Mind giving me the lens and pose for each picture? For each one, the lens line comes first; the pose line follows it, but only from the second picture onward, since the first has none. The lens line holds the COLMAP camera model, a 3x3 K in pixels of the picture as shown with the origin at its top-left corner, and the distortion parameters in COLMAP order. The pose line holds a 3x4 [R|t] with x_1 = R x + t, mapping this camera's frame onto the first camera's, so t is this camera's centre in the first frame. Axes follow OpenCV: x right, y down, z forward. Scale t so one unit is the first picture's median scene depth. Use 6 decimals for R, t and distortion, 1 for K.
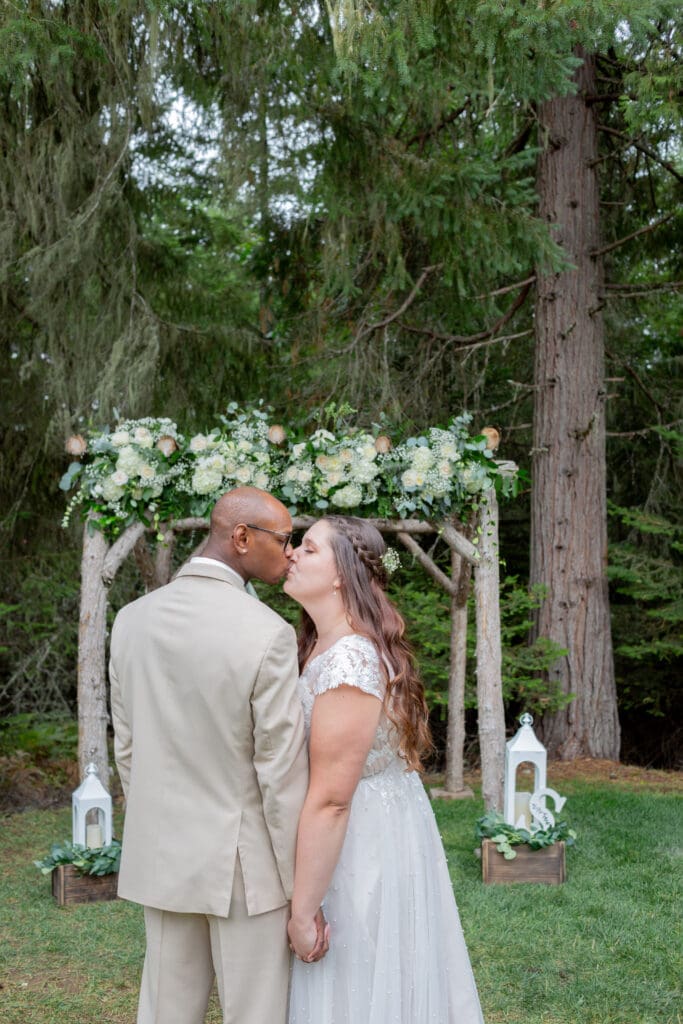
lens RADIAL K [[1020.7, 0, 339.8], [0, 1020.7, 515.7], [0, 0, 1]] dist [-0.092372, 0.116494]
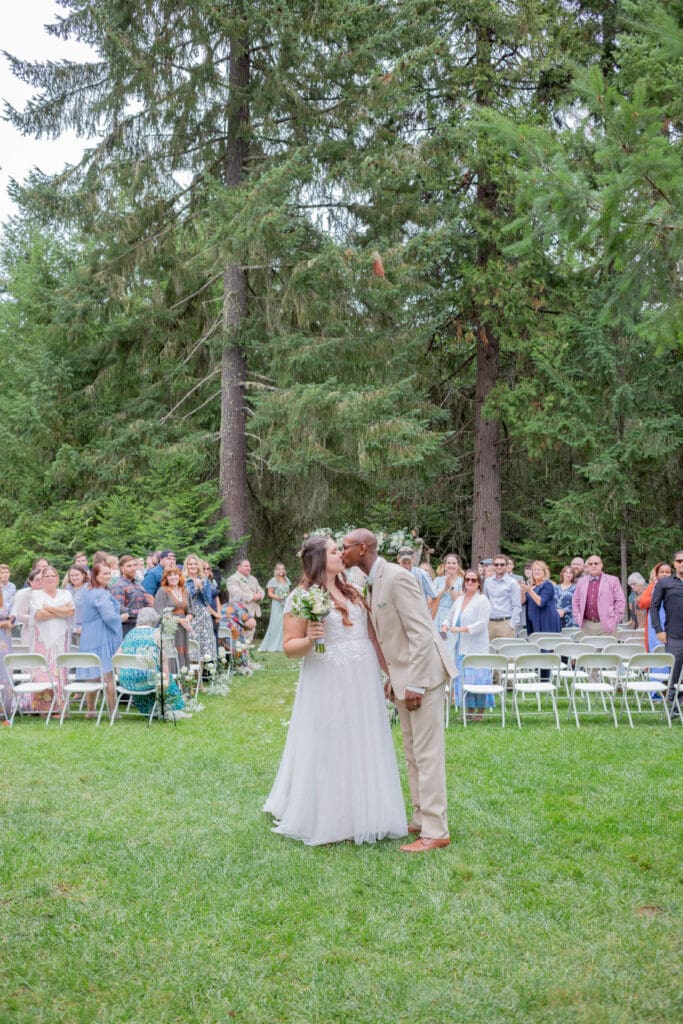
lens RADIAL K [[1027.8, 0, 326.9], [0, 1027.8, 512.6], [0, 0, 1]] dist [-0.087536, 0.114323]
pose [[0.980194, -0.006060, -0.197947, 0.587251], [0.009238, 0.999843, 0.015135, -0.212449], [0.197824, -0.016664, 0.980096, -2.783055]]
